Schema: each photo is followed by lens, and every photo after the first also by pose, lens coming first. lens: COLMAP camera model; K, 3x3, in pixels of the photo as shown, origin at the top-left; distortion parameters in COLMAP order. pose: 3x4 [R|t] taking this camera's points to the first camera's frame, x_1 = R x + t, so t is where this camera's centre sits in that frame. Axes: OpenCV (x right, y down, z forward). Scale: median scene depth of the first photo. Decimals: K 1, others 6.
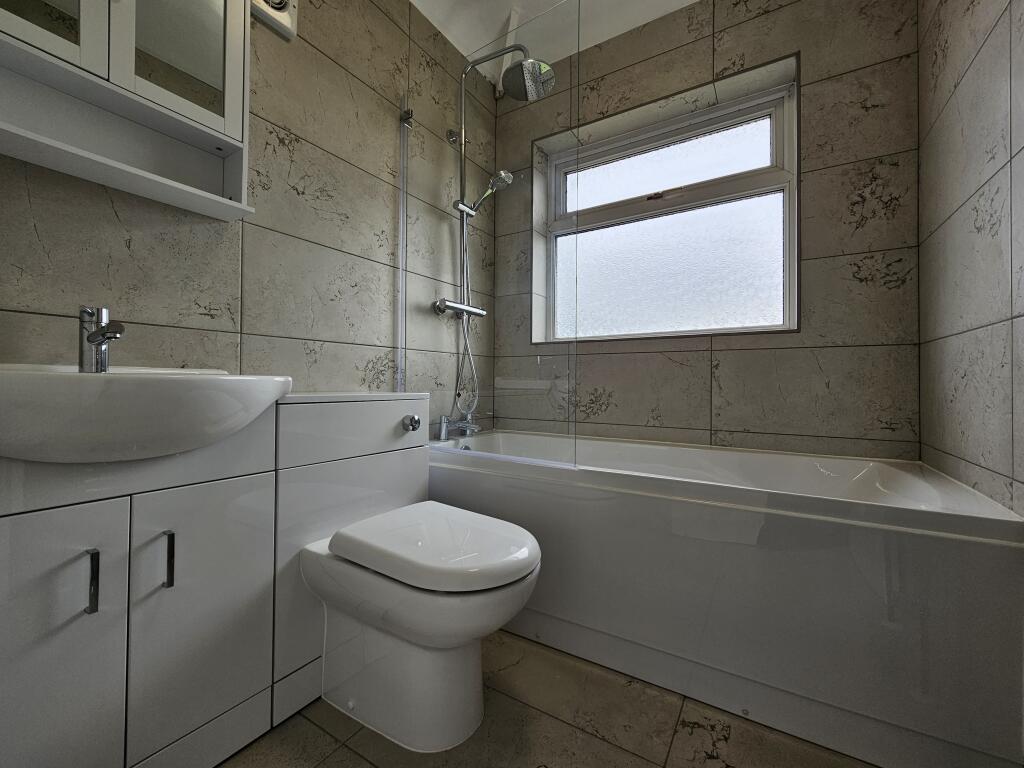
lens RADIAL K [[422.4, 0, 513.3], [0, 422.4, 381.6], [0, 0, 1]] dist [-0.001713, -0.000352]
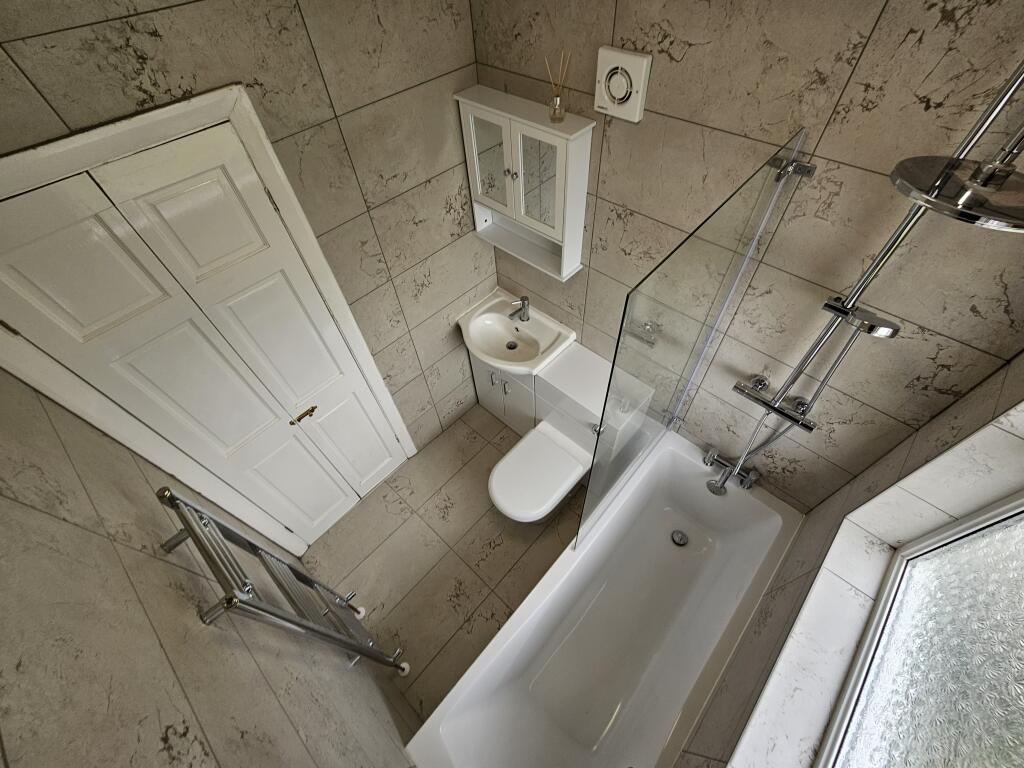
lens RADIAL K [[422.4, 0, 517.1], [0, 422.4, 386.3], [0, 0, 1]] dist [-0.001713, -0.000352]
pose [[-0.180756, 0.782046, -0.596432, 0.499421], [0.045023, 0.612365, 0.789292, -1.026402], [0.982497, 0.115816, -0.145898, 0.785293]]
